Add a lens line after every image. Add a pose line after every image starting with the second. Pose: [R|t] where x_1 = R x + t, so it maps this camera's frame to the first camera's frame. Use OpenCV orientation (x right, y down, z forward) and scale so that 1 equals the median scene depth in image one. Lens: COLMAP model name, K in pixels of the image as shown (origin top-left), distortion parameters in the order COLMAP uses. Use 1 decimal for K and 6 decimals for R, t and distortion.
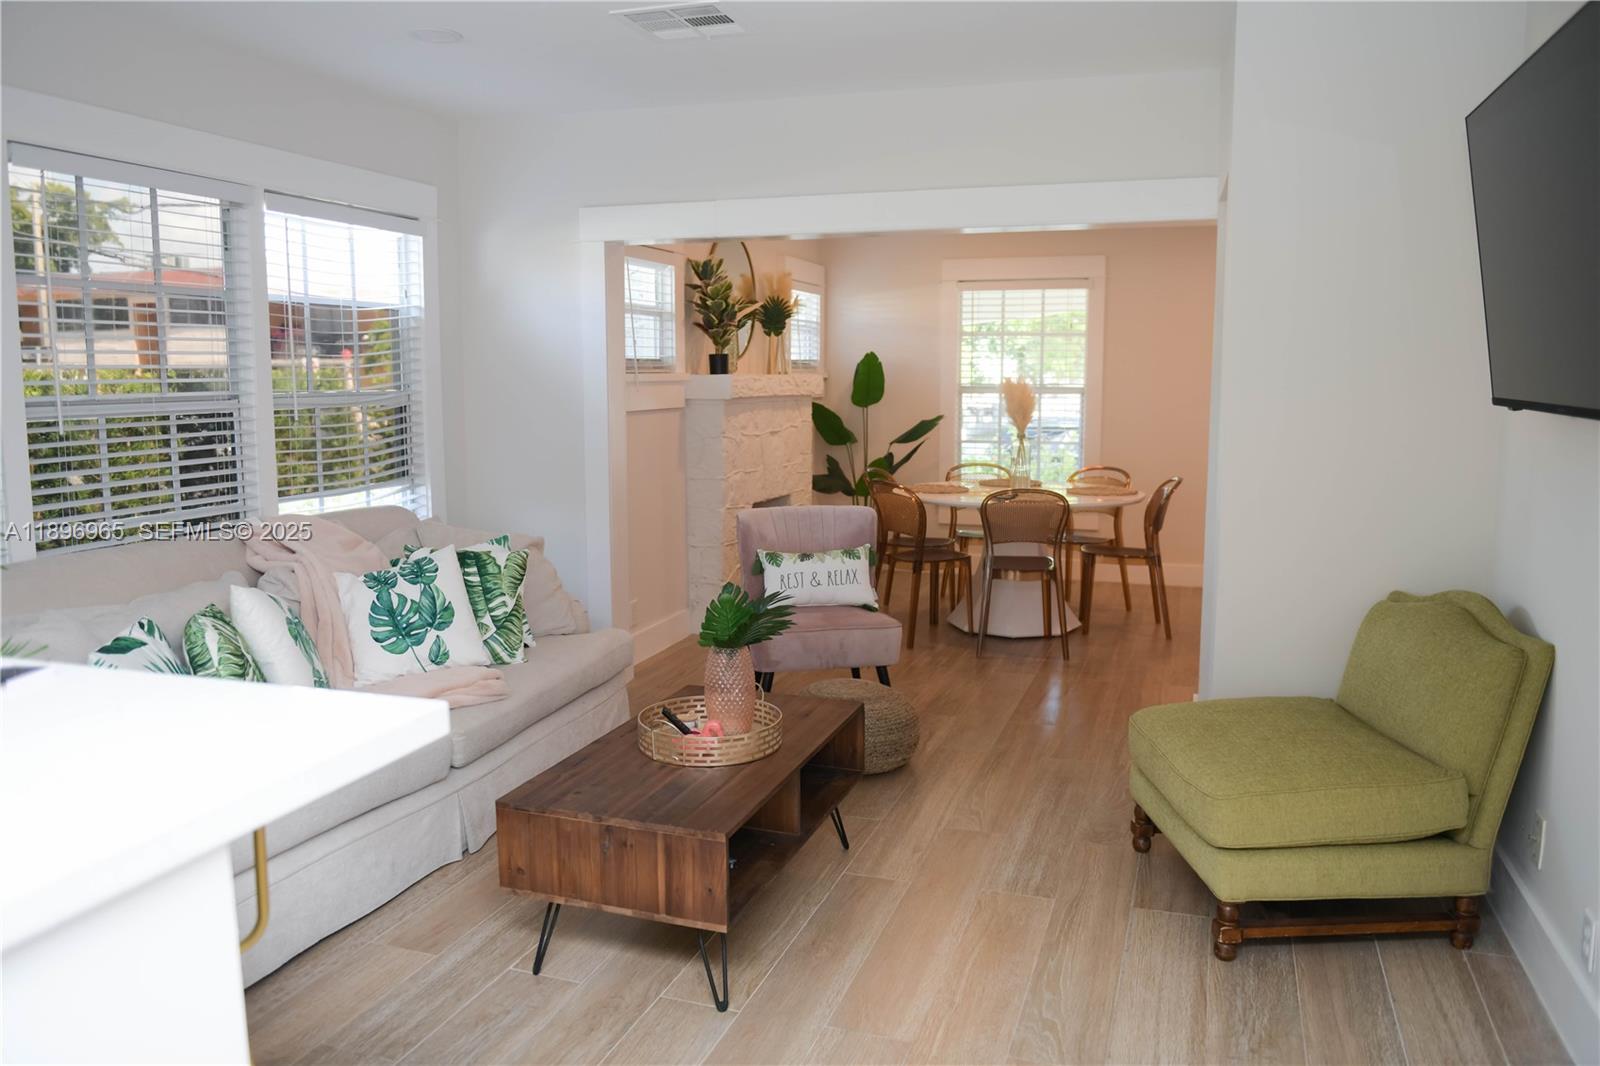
lens RADIAL K [[1233.6, 0, 800.0], [0, 1233.6, 533.0], [0, 0, 1]] dist [-0.040670, -0.002209]
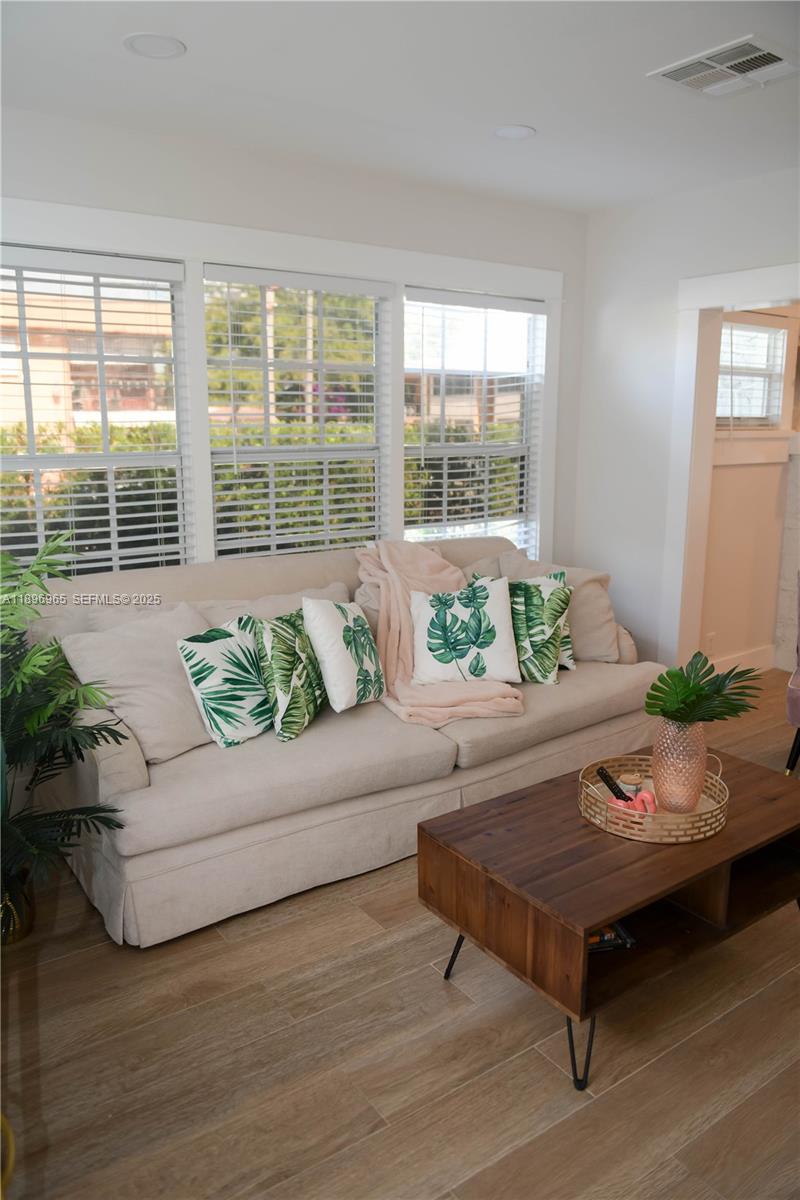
lens RADIAL K [[859.5, 0, 400.0], [0, 859.5, 600.0], [0, 0, 1]] dist [-0.043220, -0.005256]
pose [[0.800176, 0.118822, -0.587878, 0.126060], [-0.074336, 0.992269, 0.099376, -0.043366], [0.595141, -0.035818, 0.802823, 0.272099]]
